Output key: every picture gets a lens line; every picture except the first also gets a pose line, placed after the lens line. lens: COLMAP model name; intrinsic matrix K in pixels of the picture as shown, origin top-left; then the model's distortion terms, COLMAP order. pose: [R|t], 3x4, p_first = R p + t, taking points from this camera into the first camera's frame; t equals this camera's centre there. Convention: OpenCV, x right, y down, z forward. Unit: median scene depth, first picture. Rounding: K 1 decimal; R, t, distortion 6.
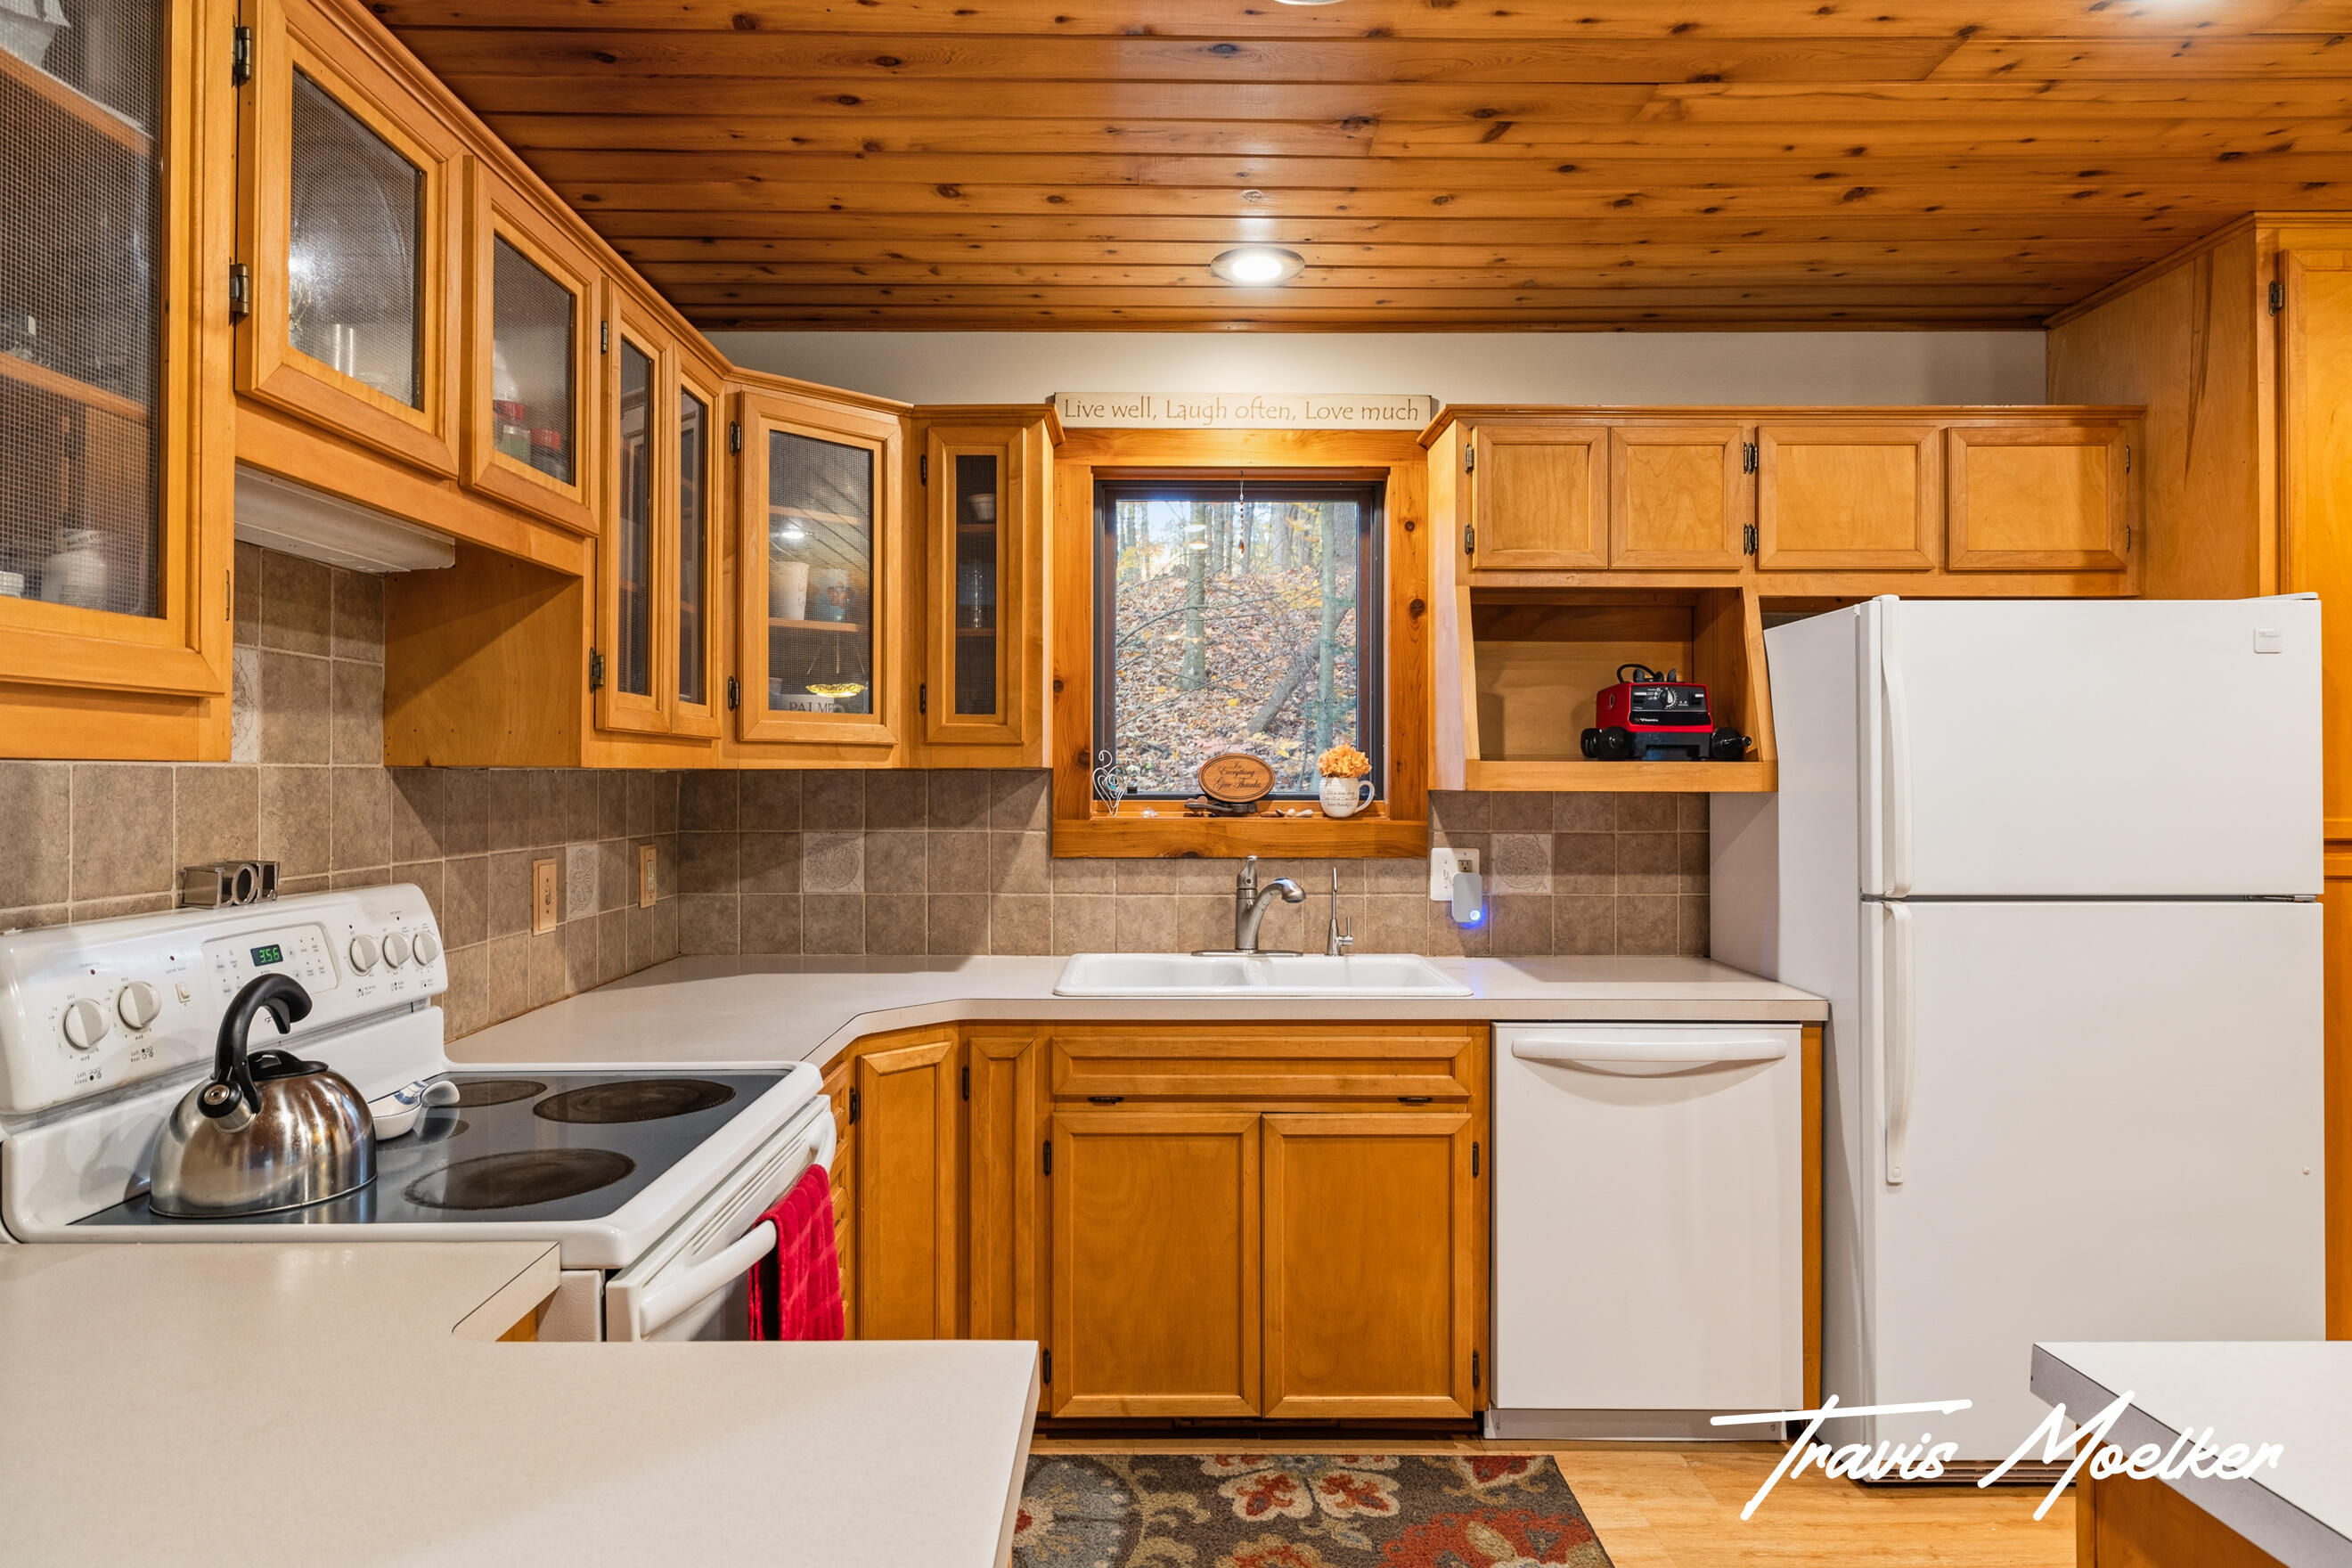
lens RADIAL K [[1360.4, 0, 1157.1], [0, 1360.4, 773.8], [0, 0, 1]] dist [0.004326, -0.003046]
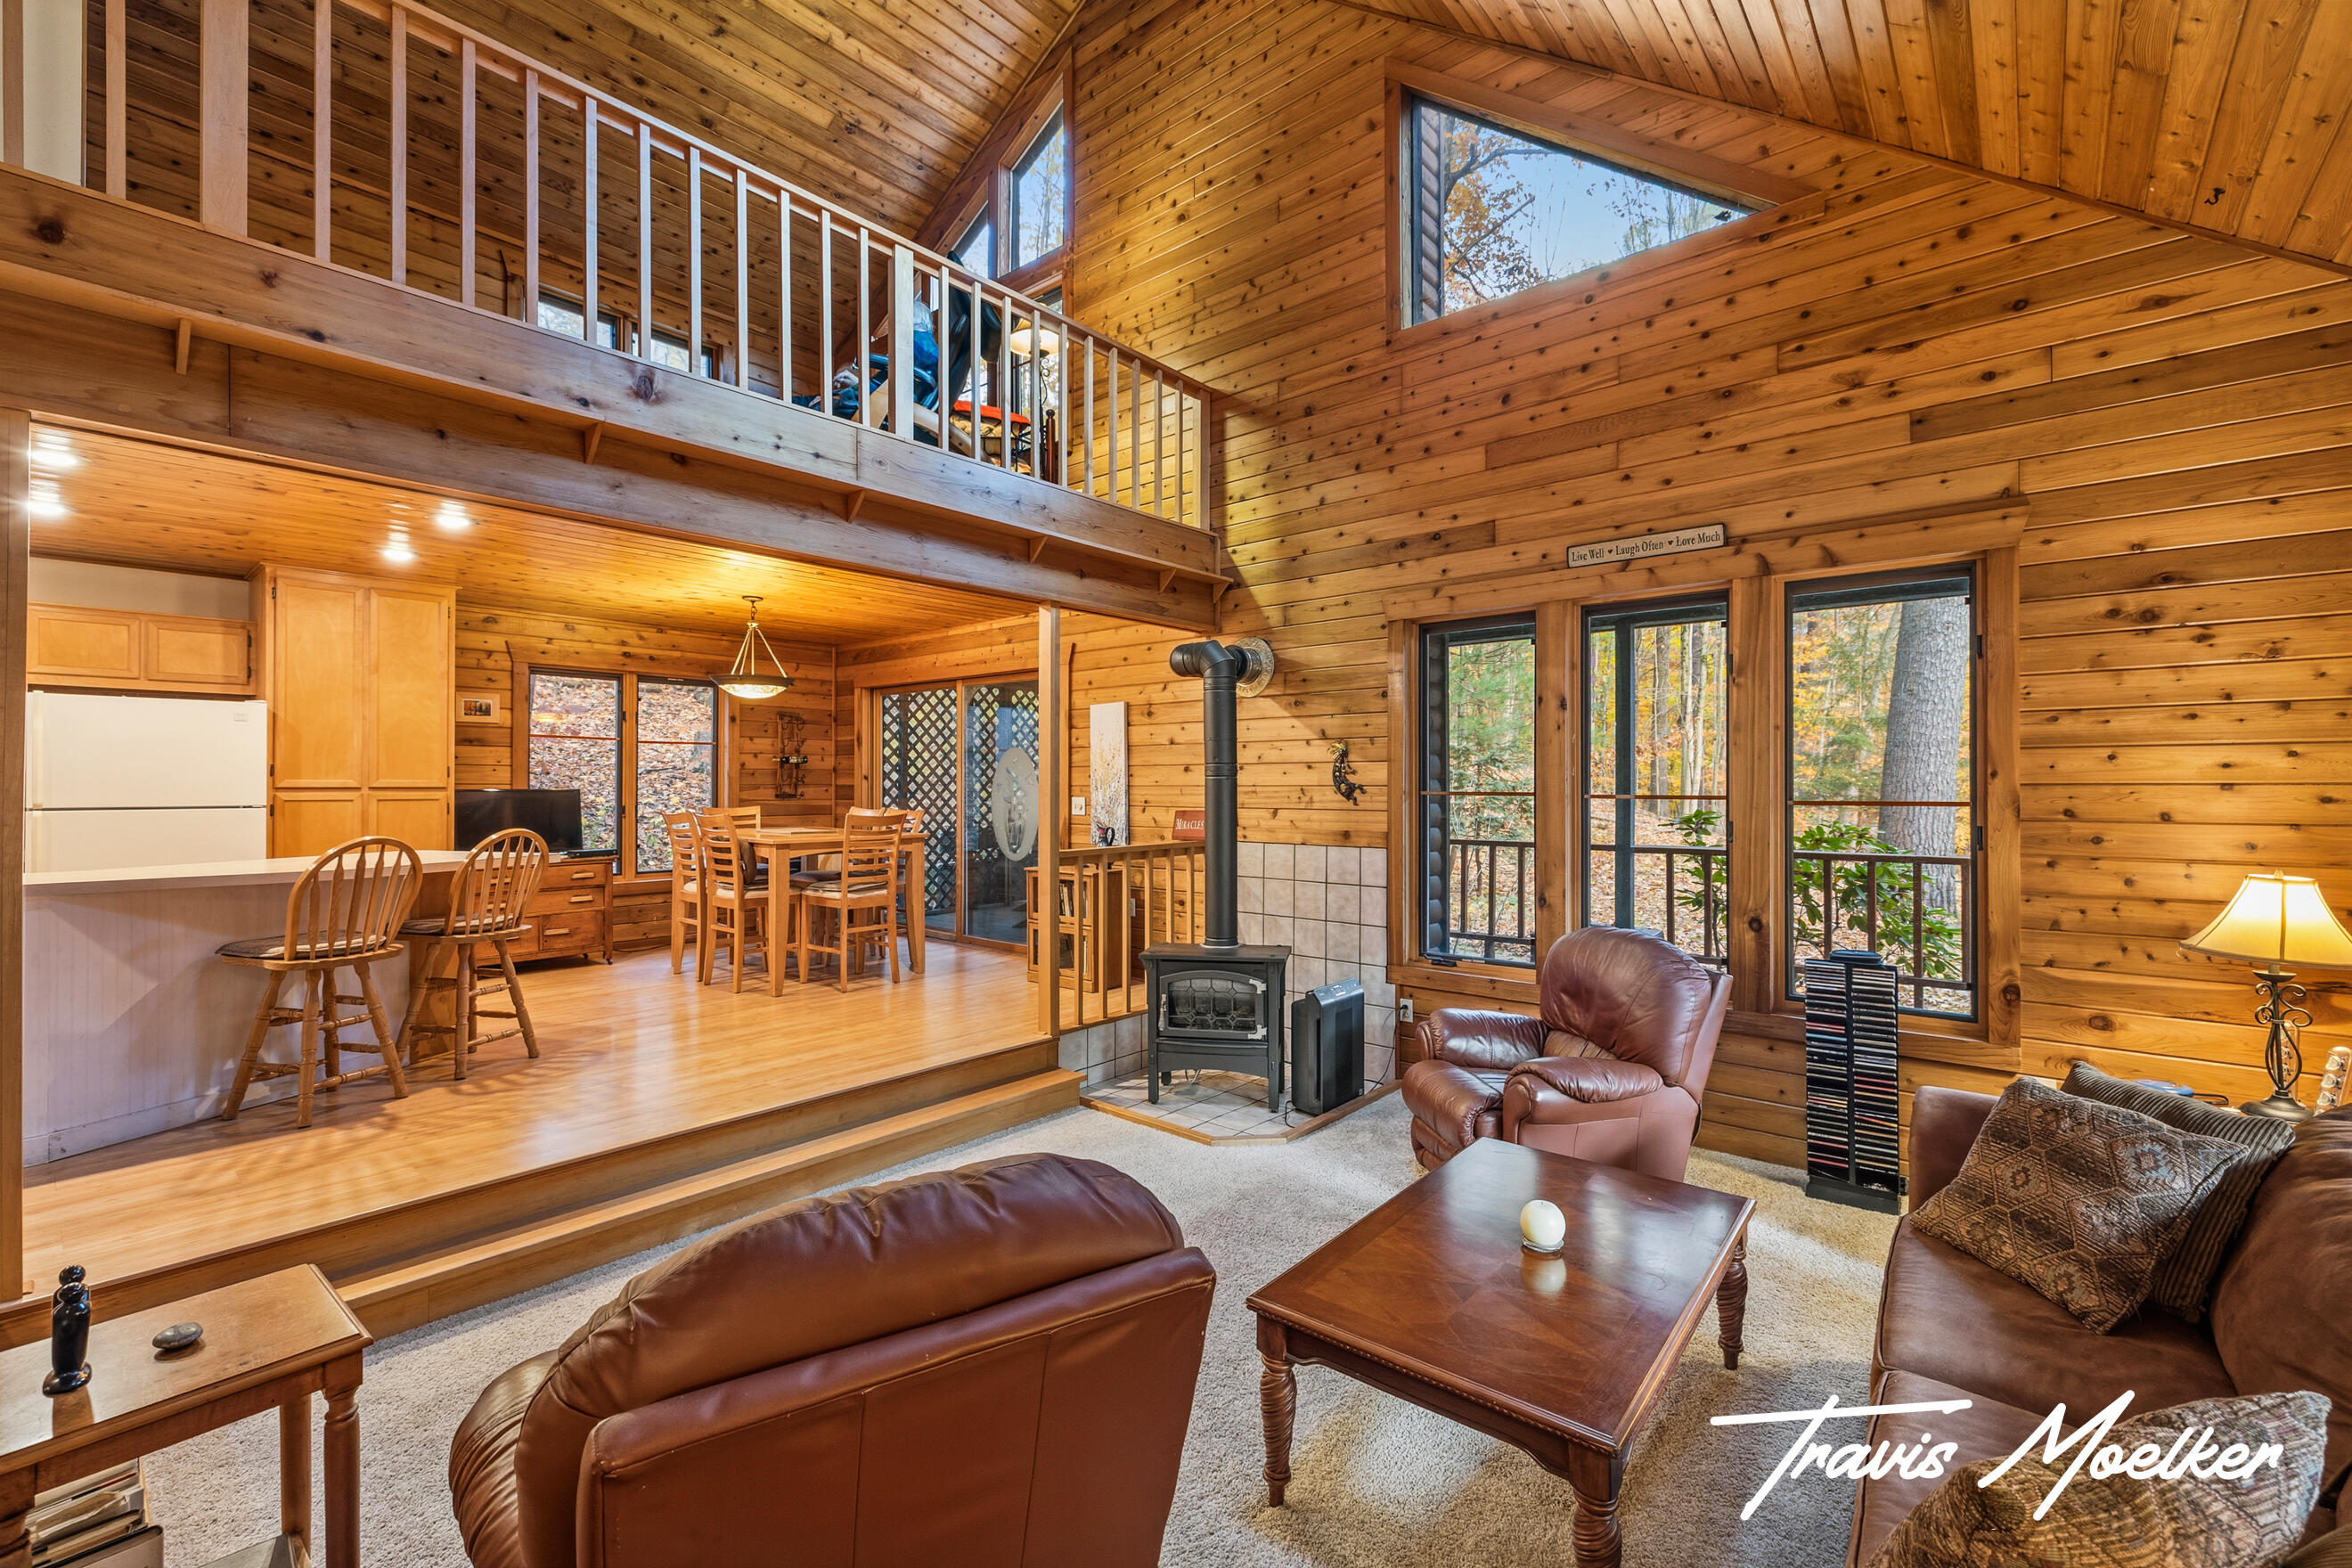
lens RADIAL K [[1002.2, 0, 1181.0], [0, 1002.2, 772.2], [0, 0, 1]] dist [0.002275, 0.000228]
pose [[0.650185, 0.007348, 0.759740, 0.457575], [-0.001582, 0.999964, -0.008317, 0.029648], [-0.759774, 0.004206, 0.650173, -1.723544]]
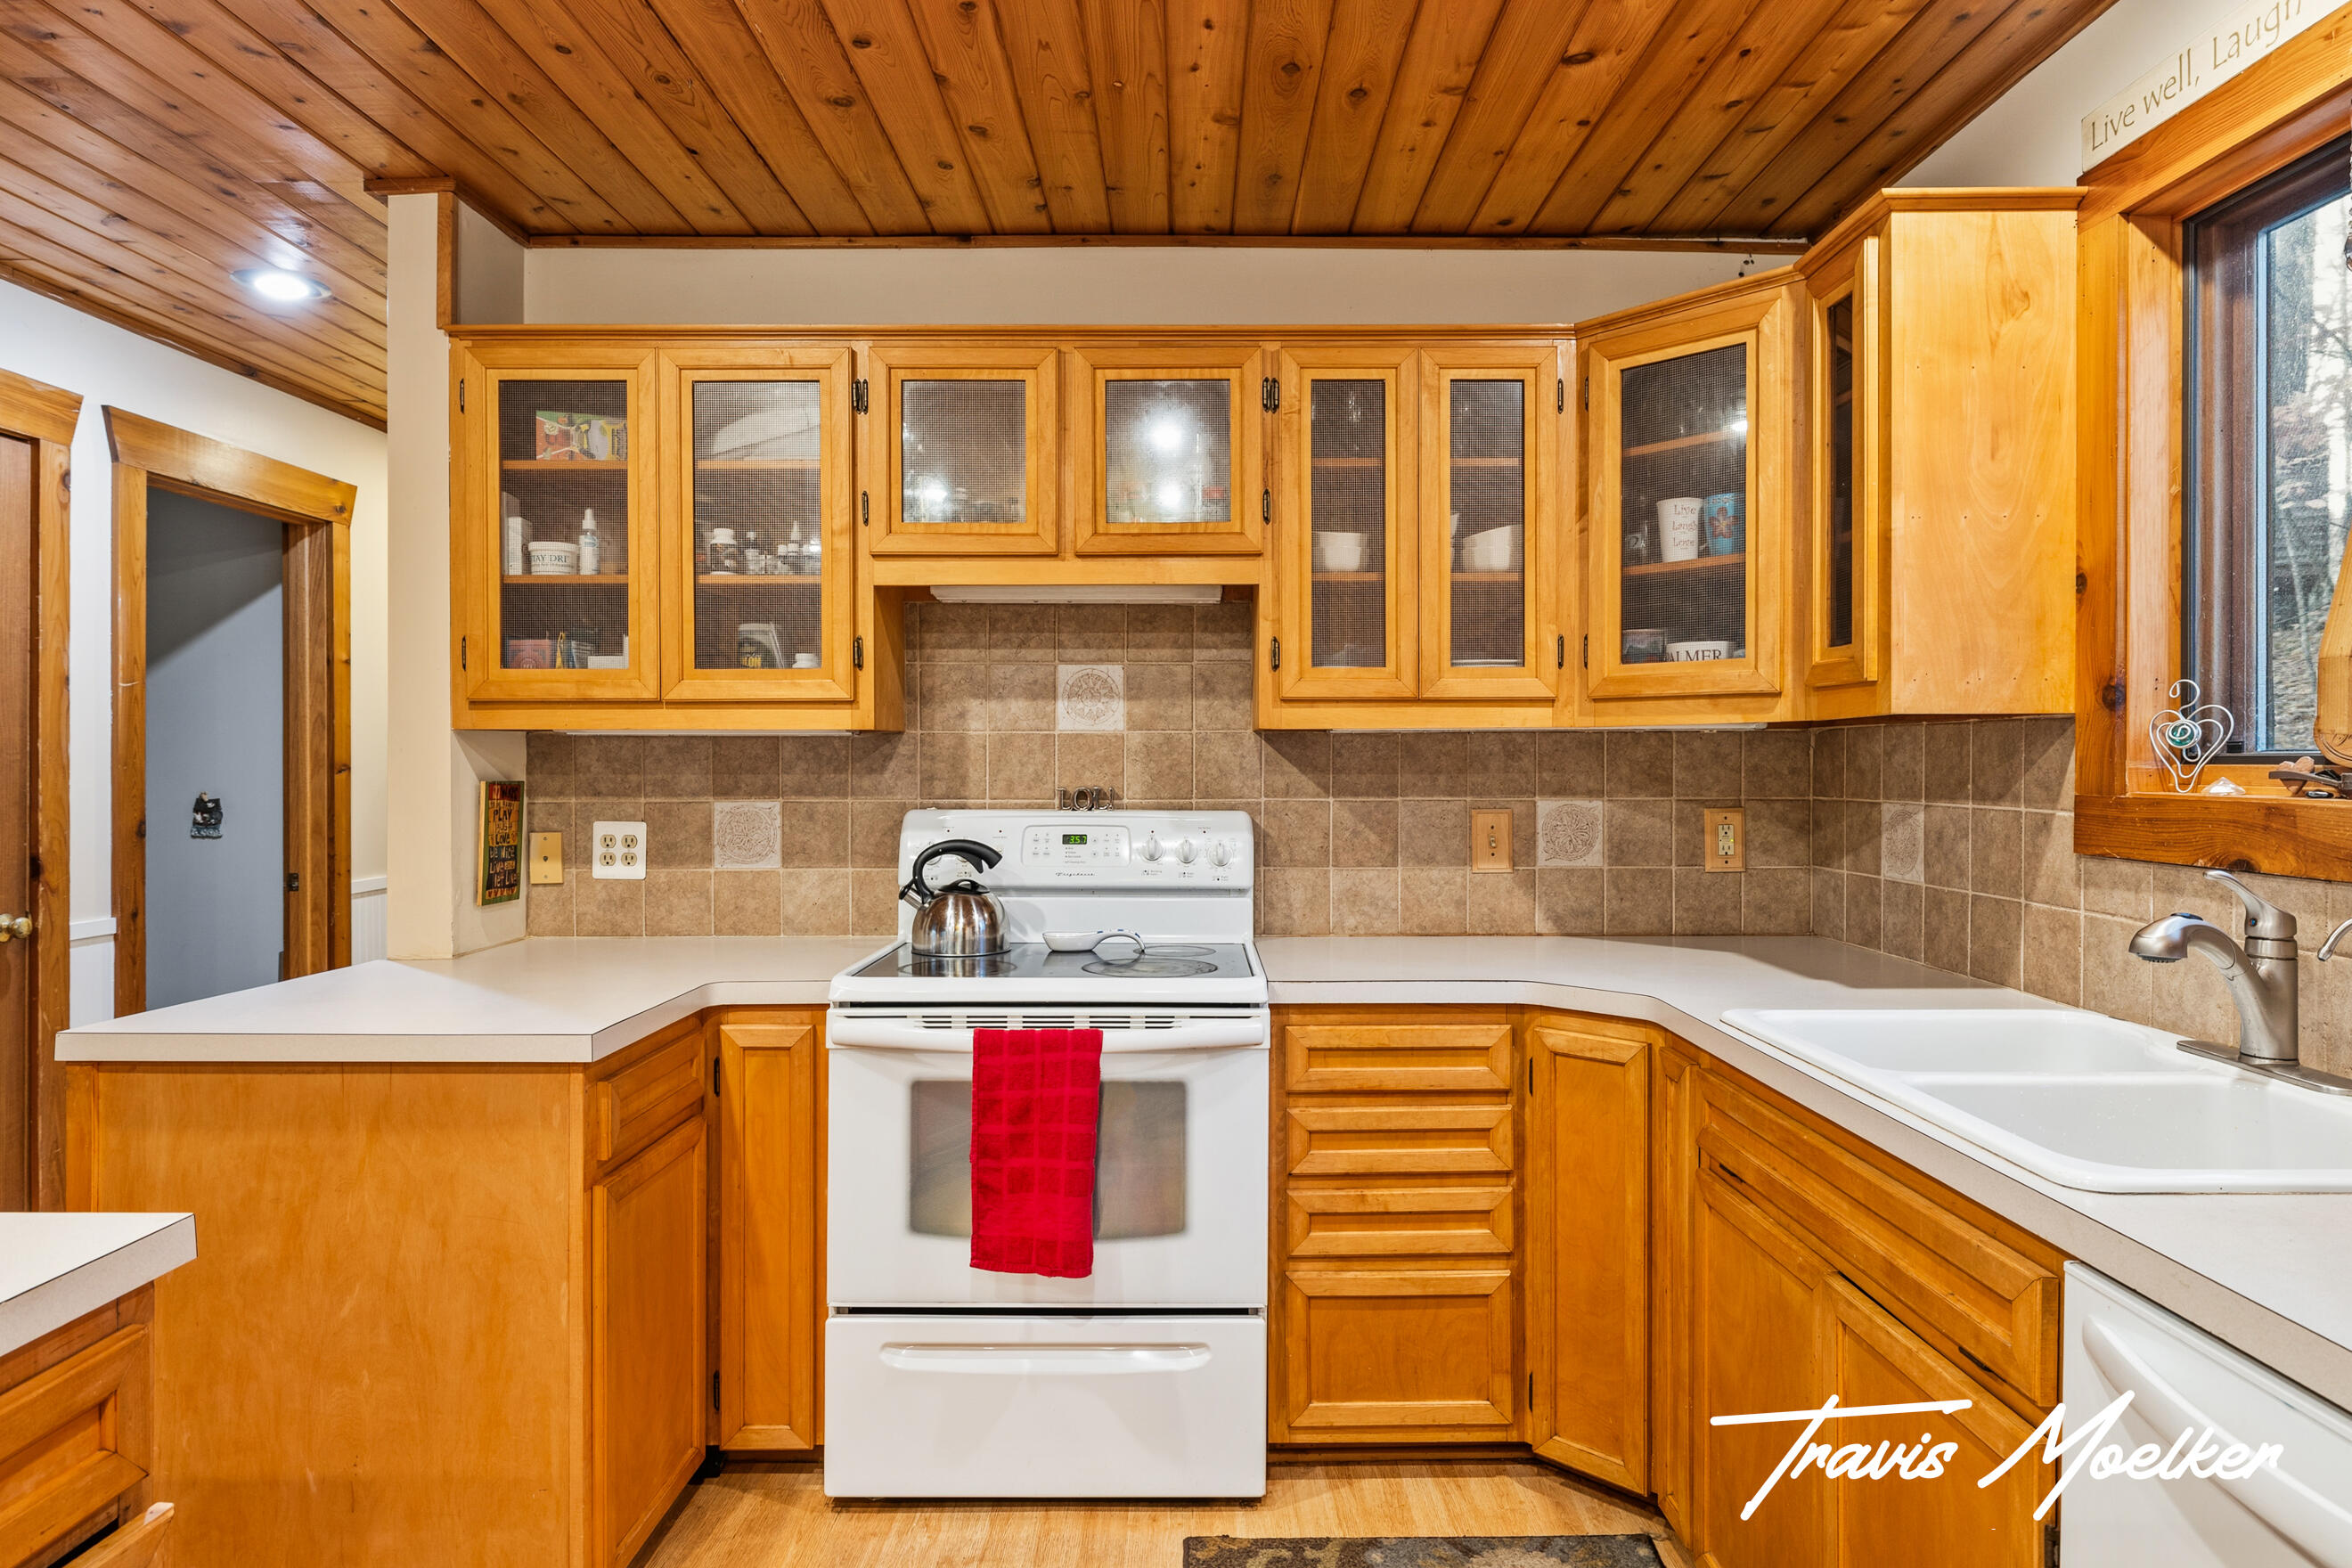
lens RADIAL K [[1360.4, 0, 1194.0], [0, 1360.4, 765.1], [0, 0, 1]] dist [0.004326, -0.003046]
pose [[0.001829, 0.002023, -0.999996, 0.672934], [0.003448, 0.999992, 0.002029, 0.020708], [0.999992, -0.003452, 0.001822, 0.702271]]
